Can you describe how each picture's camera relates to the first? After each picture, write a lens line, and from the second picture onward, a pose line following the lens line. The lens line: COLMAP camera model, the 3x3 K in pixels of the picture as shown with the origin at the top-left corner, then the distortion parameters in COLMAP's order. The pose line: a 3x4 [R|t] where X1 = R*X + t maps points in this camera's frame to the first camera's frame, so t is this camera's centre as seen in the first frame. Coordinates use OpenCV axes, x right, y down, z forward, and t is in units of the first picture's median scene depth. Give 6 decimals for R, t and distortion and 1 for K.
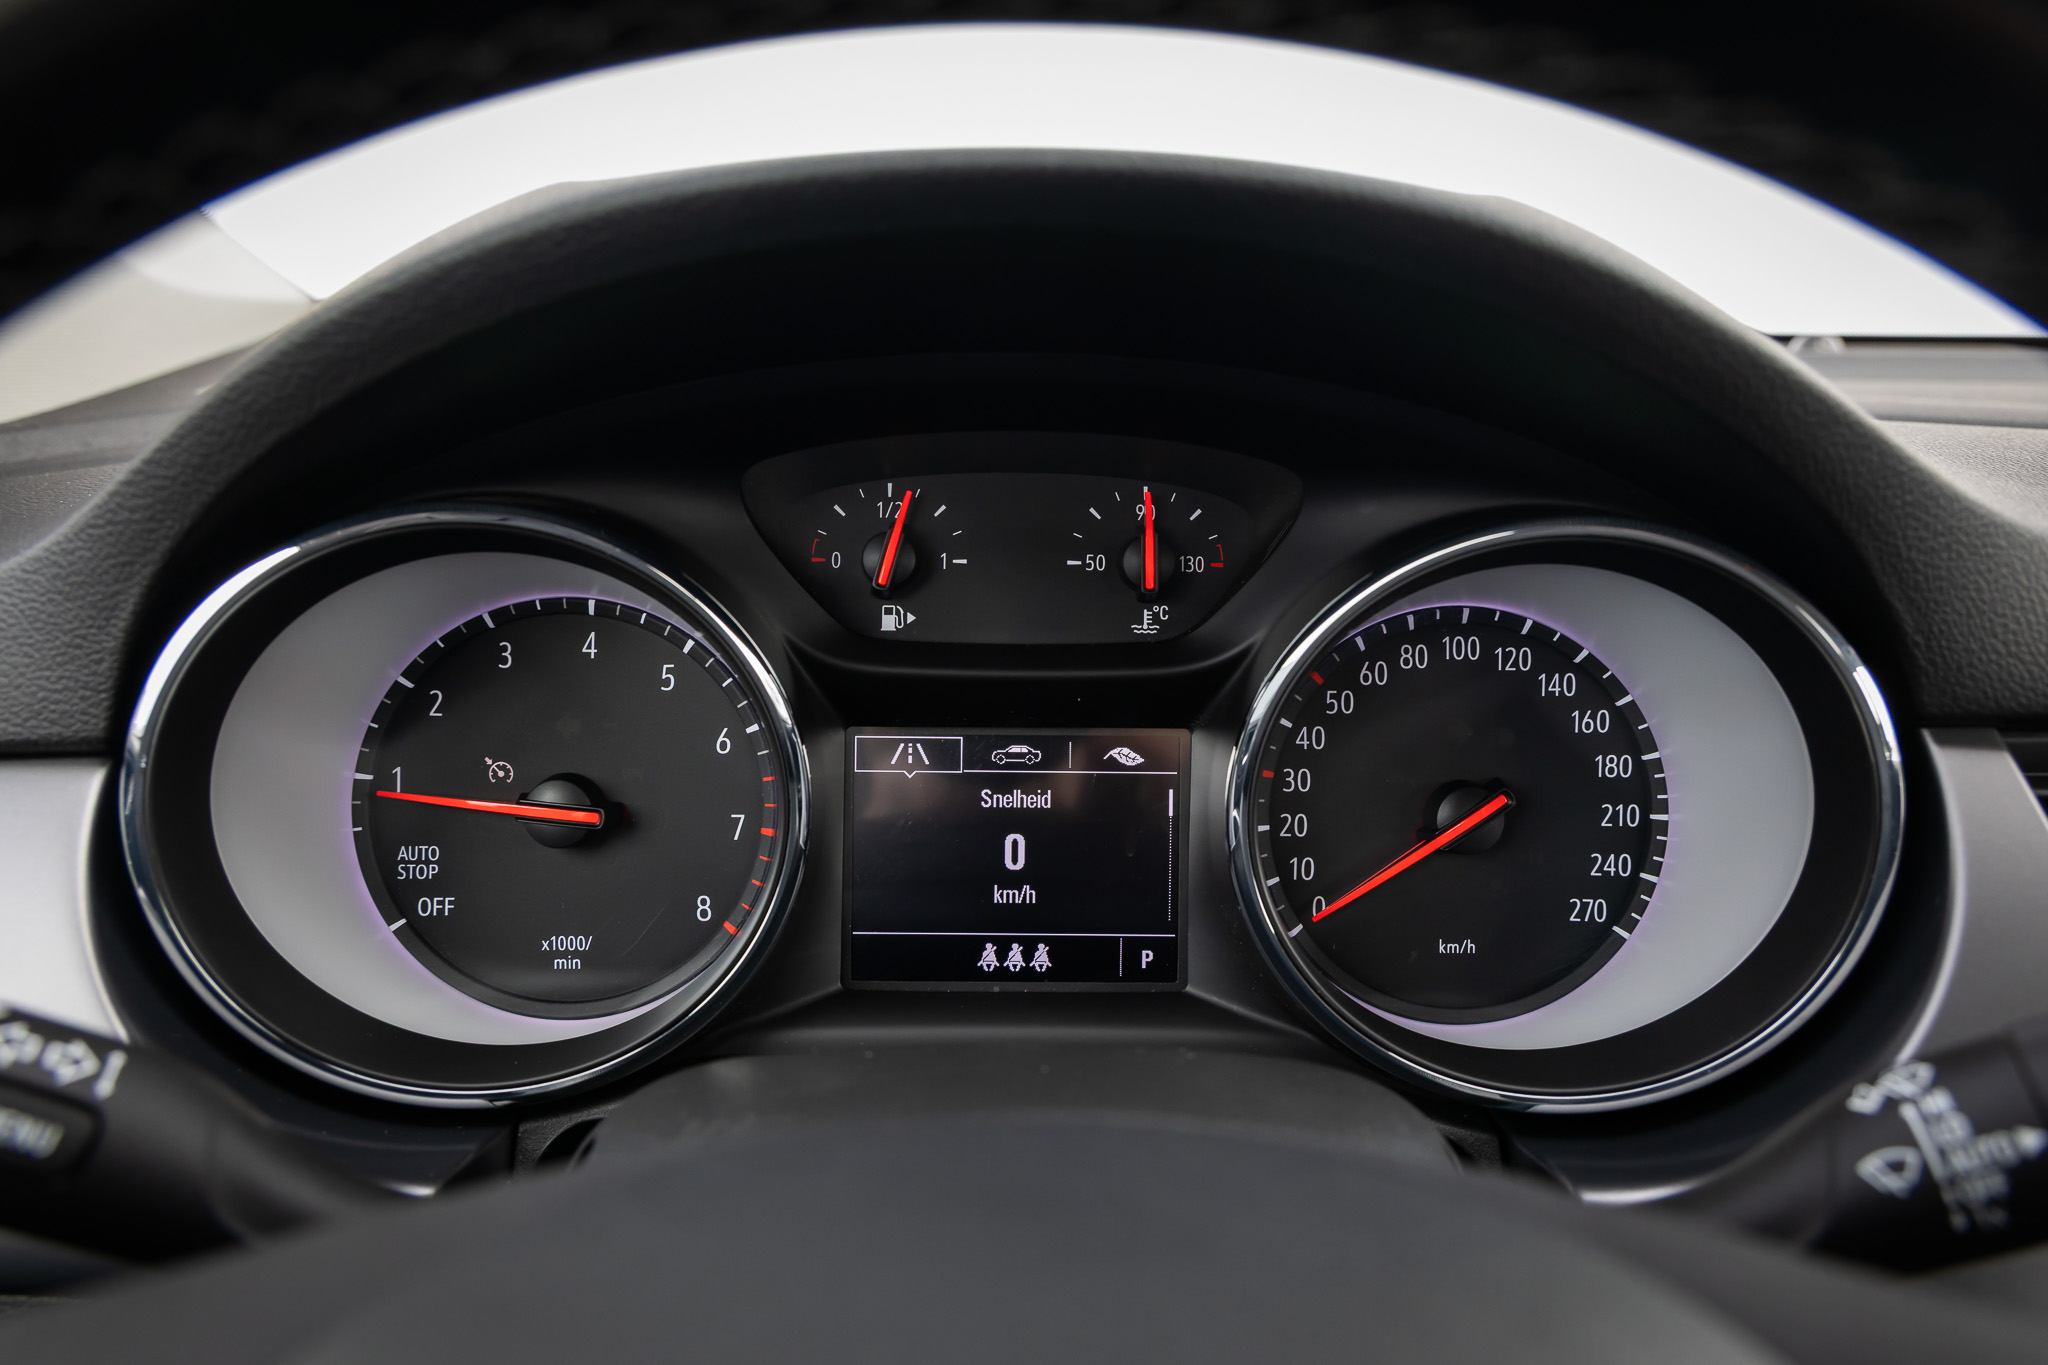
lens RADIAL K [[1592.4, 0, 1026.2], [0, 1592.4, 675.5], [0, 0, 1]] dist [0.001638, -0.006057]
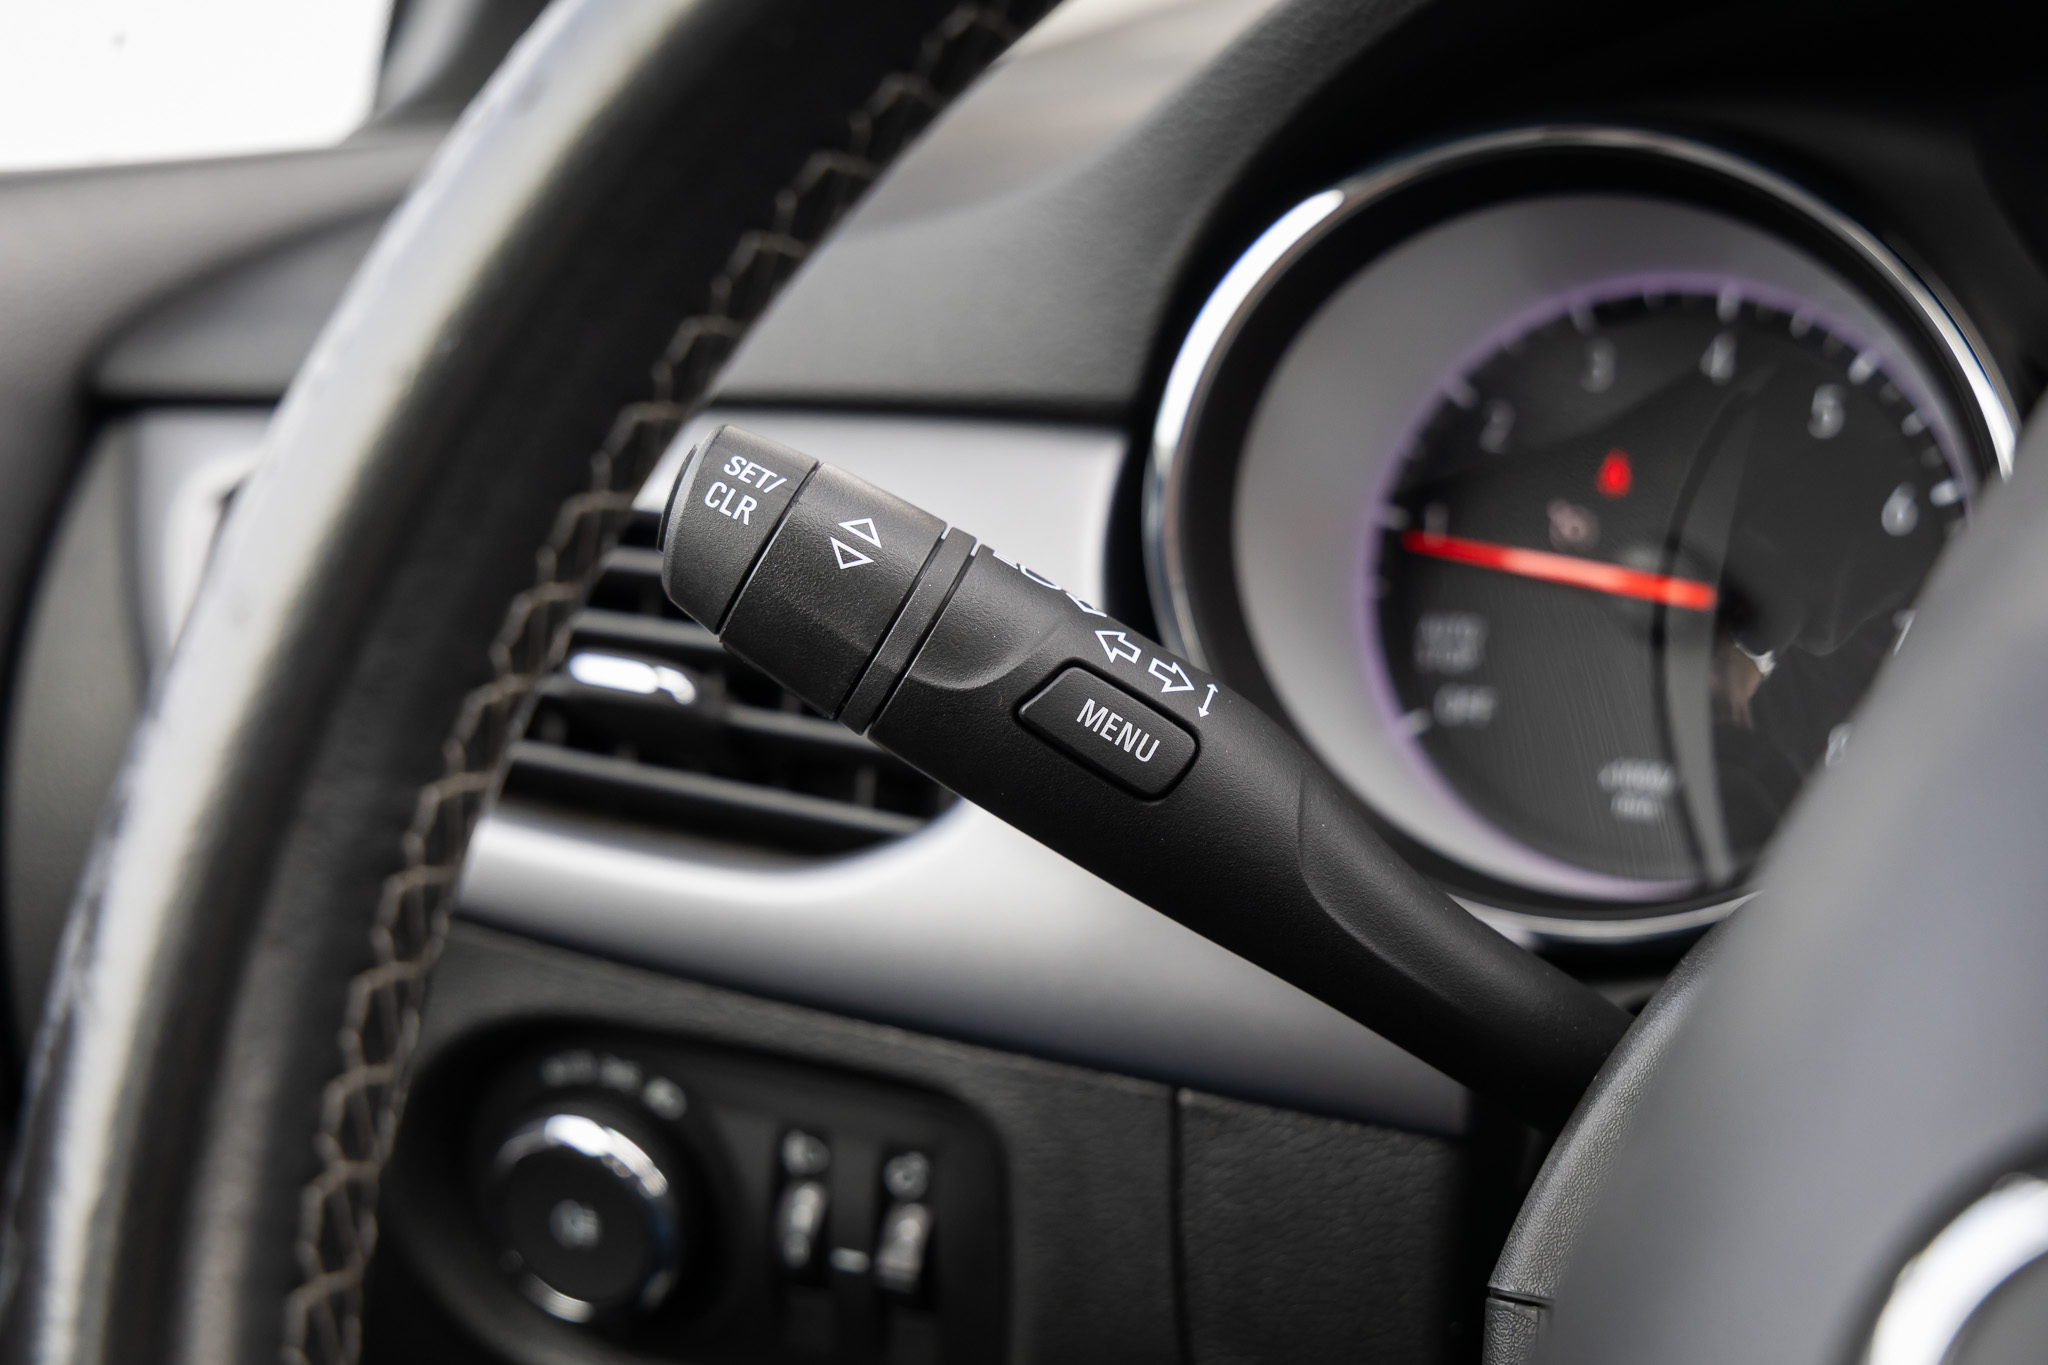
lens RADIAL K [[3111.9, 0, 1024.0], [0, 3111.9, 682.5], [0, 0, 1]] dist [0.074807, 0.082218]
pose [[0.910819, 0.098492, -0.400884, 0.014626], [-0.107052, 0.994253, 0.001050, 0.155084], [0.398683, 0.041959, 0.916128, -0.384057]]
